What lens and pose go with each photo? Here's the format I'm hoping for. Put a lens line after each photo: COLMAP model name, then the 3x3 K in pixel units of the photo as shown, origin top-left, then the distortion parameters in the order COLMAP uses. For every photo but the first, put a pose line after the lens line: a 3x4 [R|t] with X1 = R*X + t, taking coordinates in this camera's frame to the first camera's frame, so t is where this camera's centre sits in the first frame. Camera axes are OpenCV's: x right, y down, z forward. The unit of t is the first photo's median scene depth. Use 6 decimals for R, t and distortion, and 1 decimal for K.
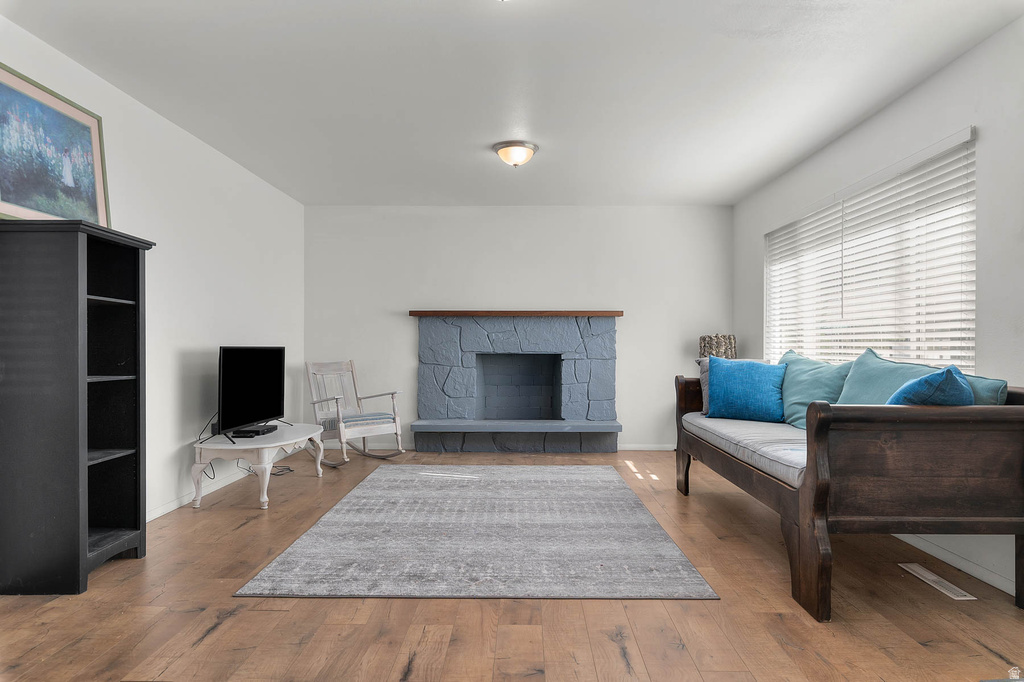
lens RADIAL K [[608.1, 0, 513.7], [0, 608.1, 349.9], [0, 0, 1]] dist [-0.002637, -0.003122]
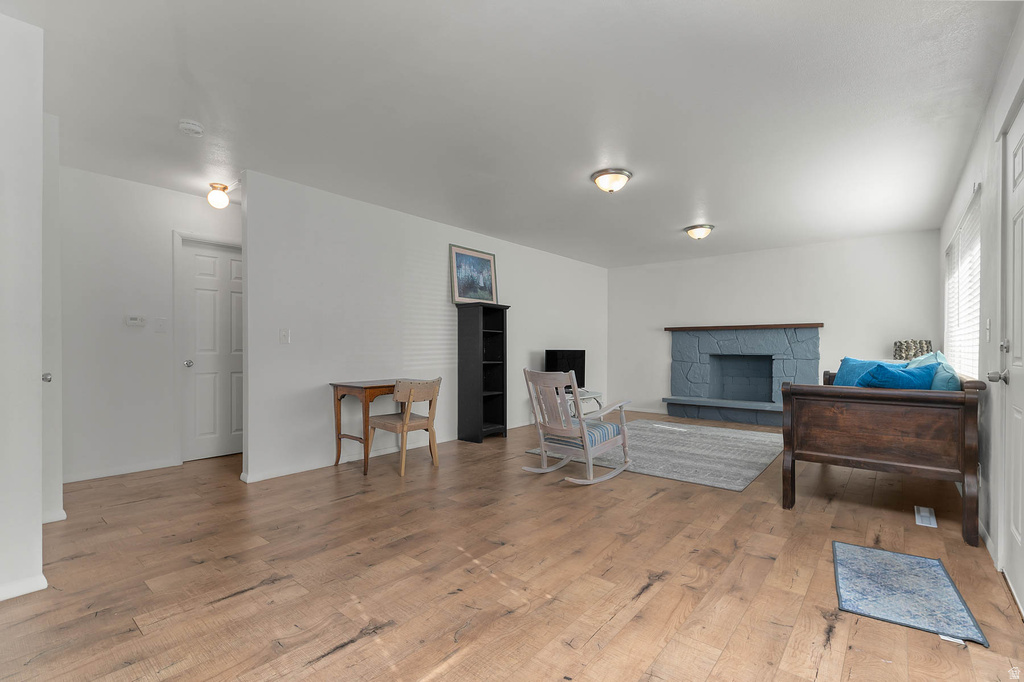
lens RADIAL K [[463.9, 0, 512.9], [0, 463.9, 347.2], [0, 0, 1]] dist [0.001526, -0.000039]
pose [[0.773855, -0.002468, -0.633358, 0.379921], [-0.004428, 0.999947, -0.009305, 0.001385], [0.633347, 0.010005, 0.773803, -0.264710]]
